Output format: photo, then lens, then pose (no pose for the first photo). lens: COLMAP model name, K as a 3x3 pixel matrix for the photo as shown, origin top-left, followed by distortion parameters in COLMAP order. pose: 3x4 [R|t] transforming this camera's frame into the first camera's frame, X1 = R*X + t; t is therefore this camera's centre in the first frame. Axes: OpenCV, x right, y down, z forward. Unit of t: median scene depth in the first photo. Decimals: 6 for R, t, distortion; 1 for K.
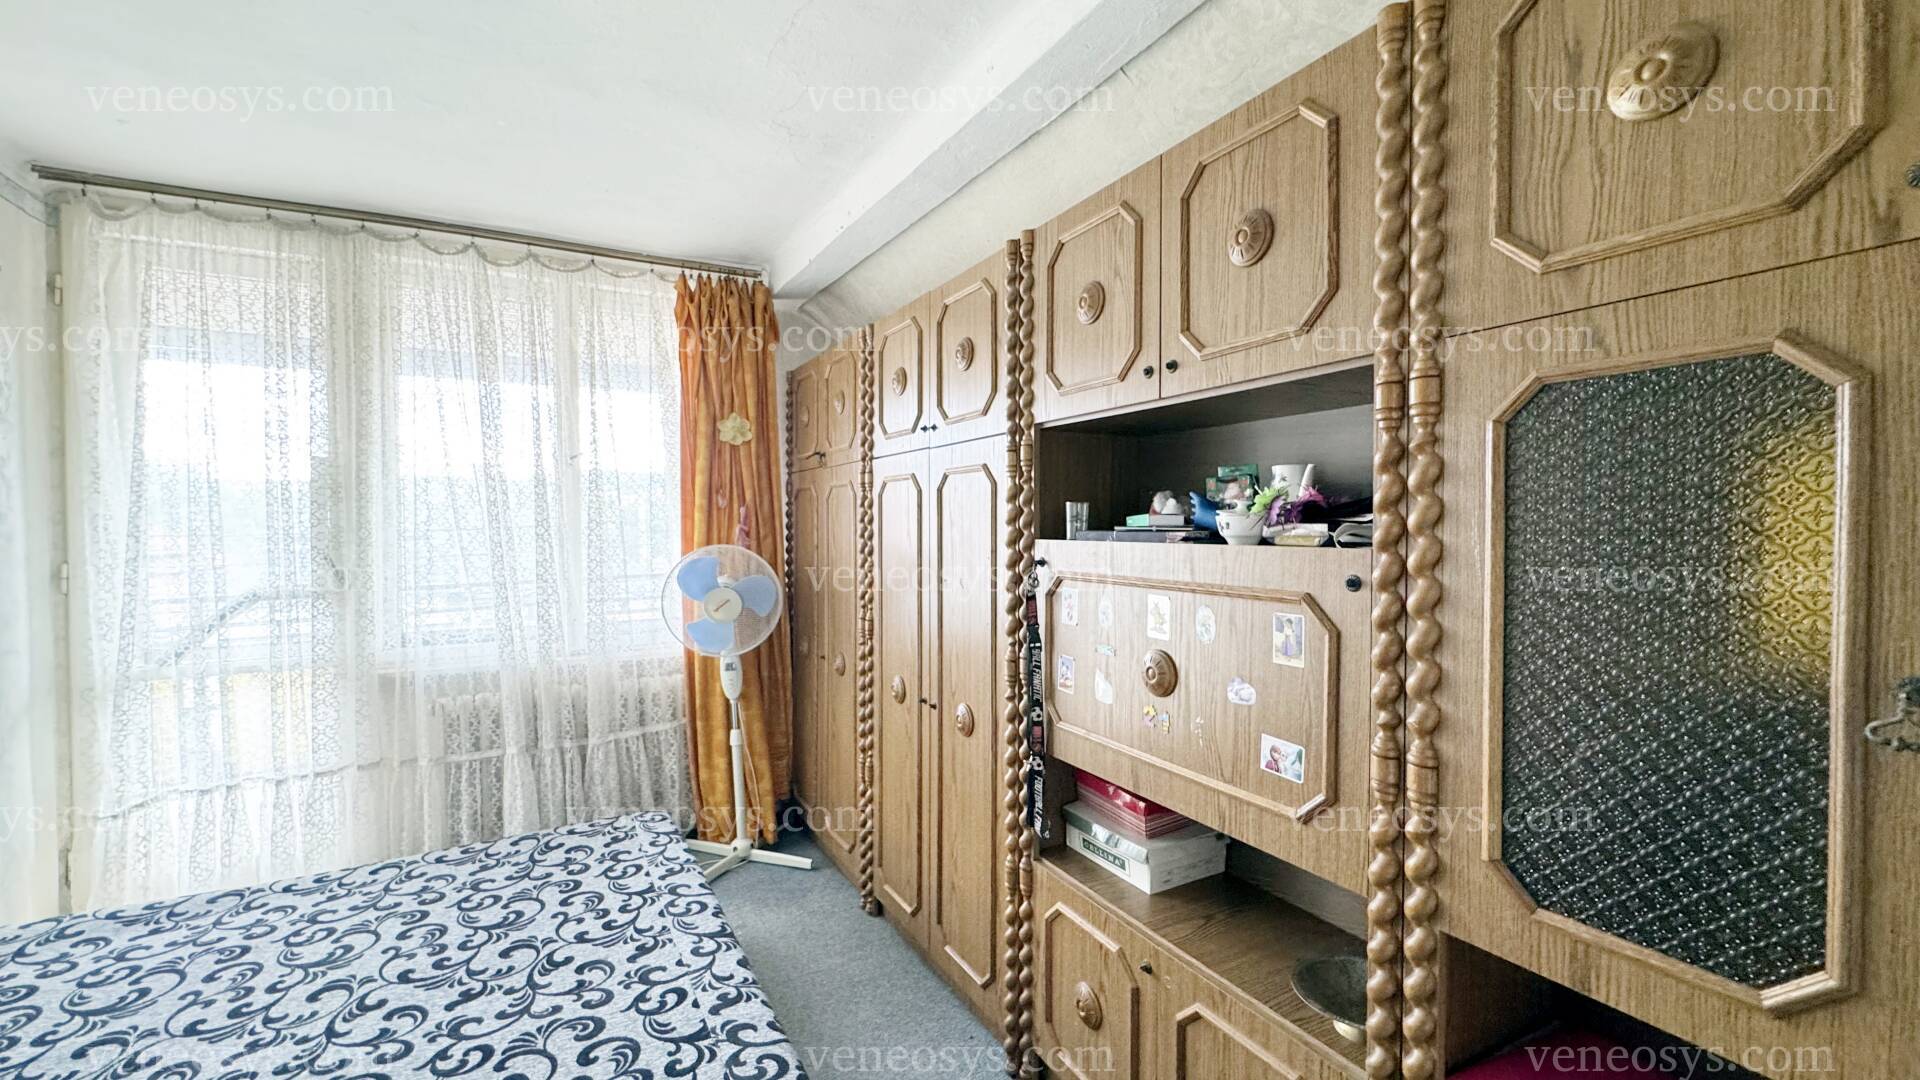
lens RADIAL K [[767.0, 0, 960.7], [0, 767.0, 550.4], [0, 0, 1]] dist [-0.004412, 0.000627]
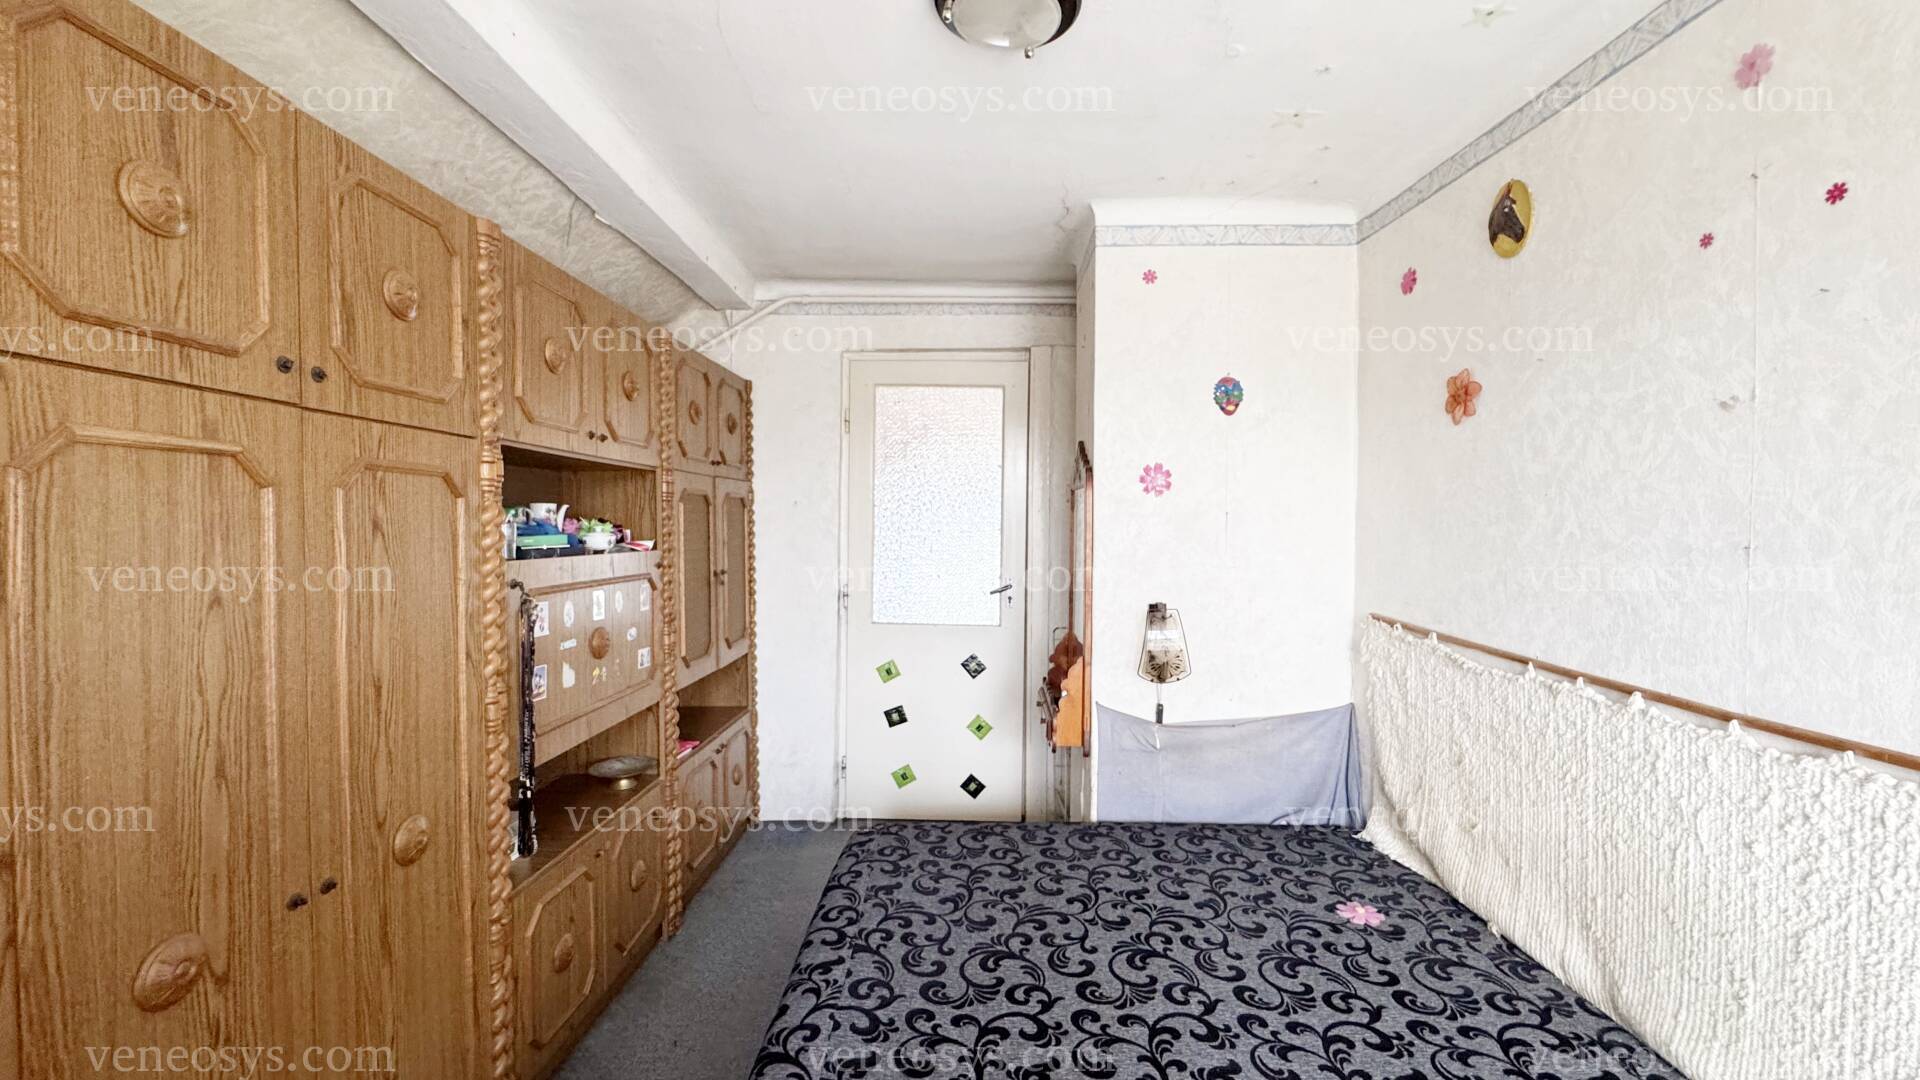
lens RADIAL K [[767.0, 0, 966.7], [0, 767.0, 537.3], [0, 0, 1]] dist [-0.004412, 0.000627]
pose [[-0.867175, -0.004342, 0.497984, -1.026033], [0.020682, 0.998785, 0.044724, -0.089297], [-0.497574, 0.049082, -0.866032, 1.809781]]
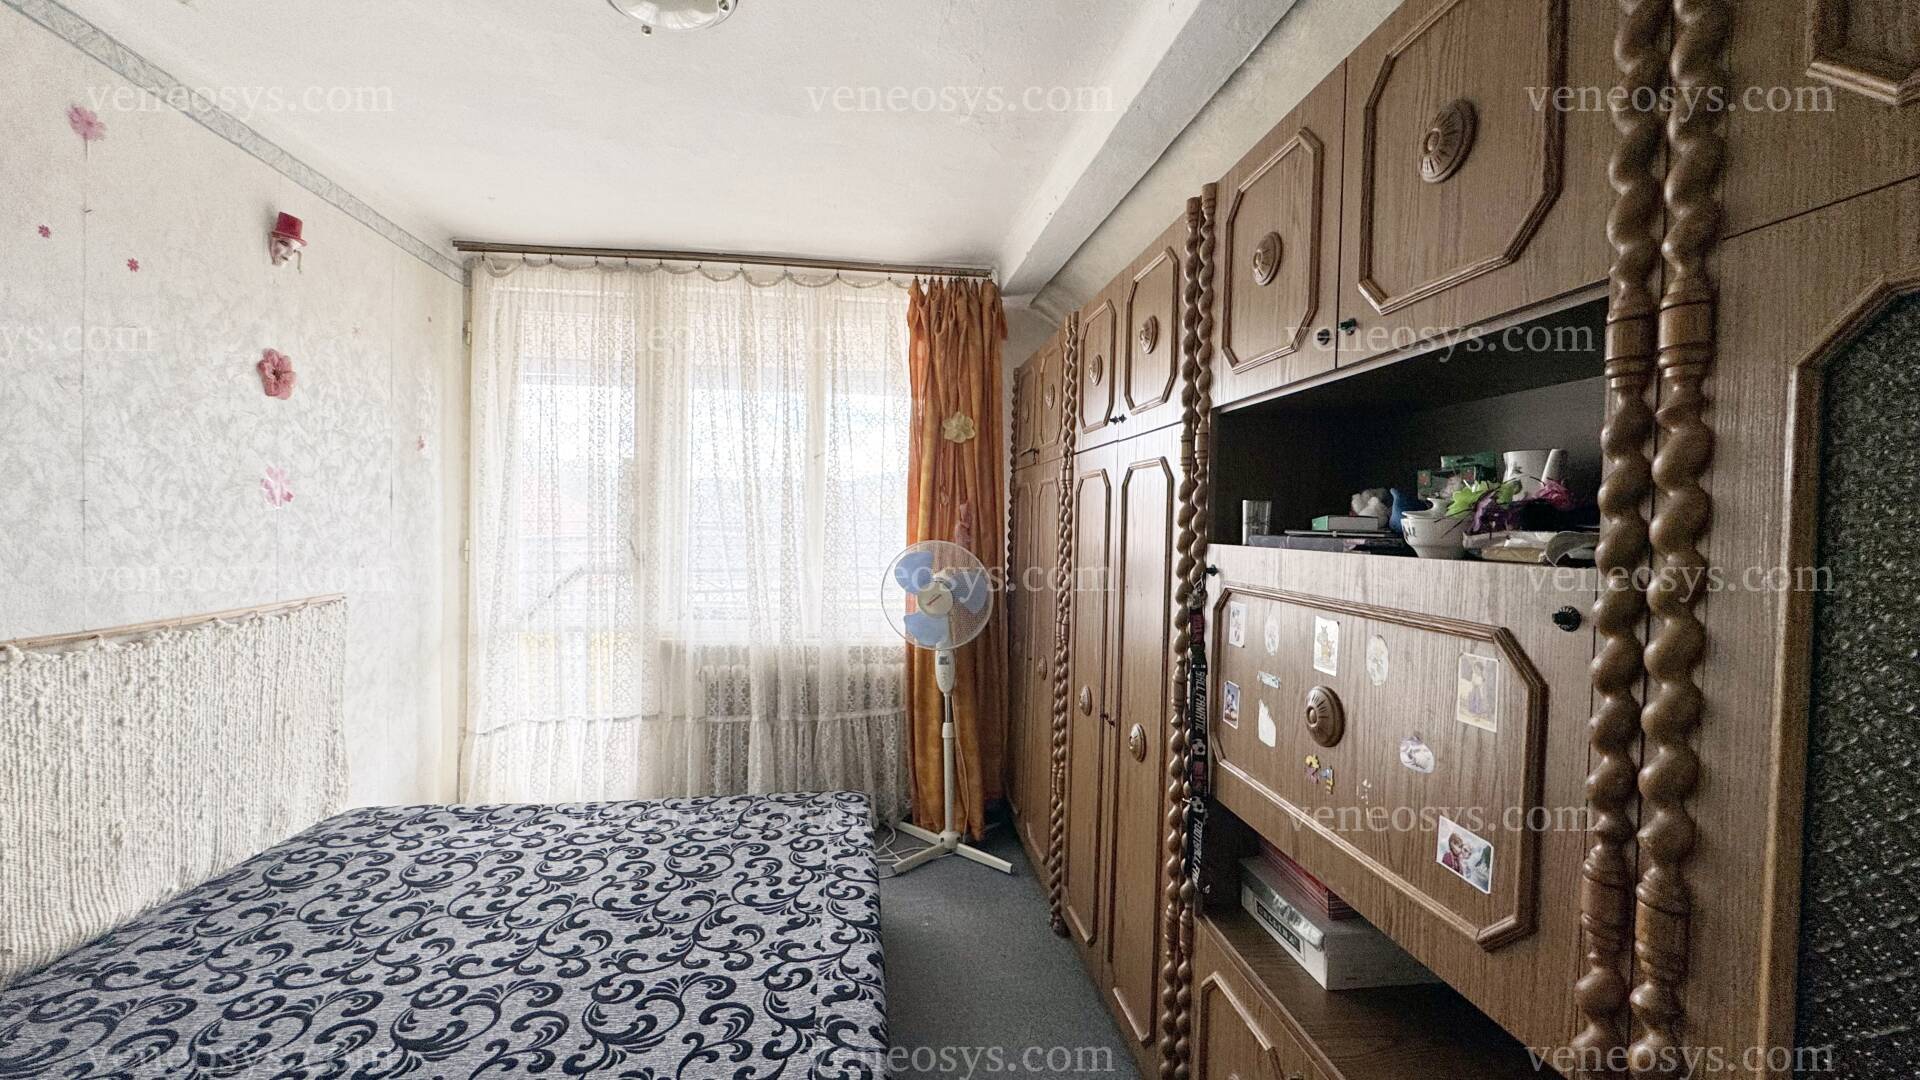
lens RADIAL K [[767.0, 0, 964.4], [0, 767.0, 549.0], [0, 0, 1]] dist [-0.004412, 0.000627]
pose [[0.930046, 0.034153, -0.365854, 0.185381], [-0.035406, 0.999368, 0.003287, -0.001623], [0.365734, 0.009897, 0.930667, 0.119508]]
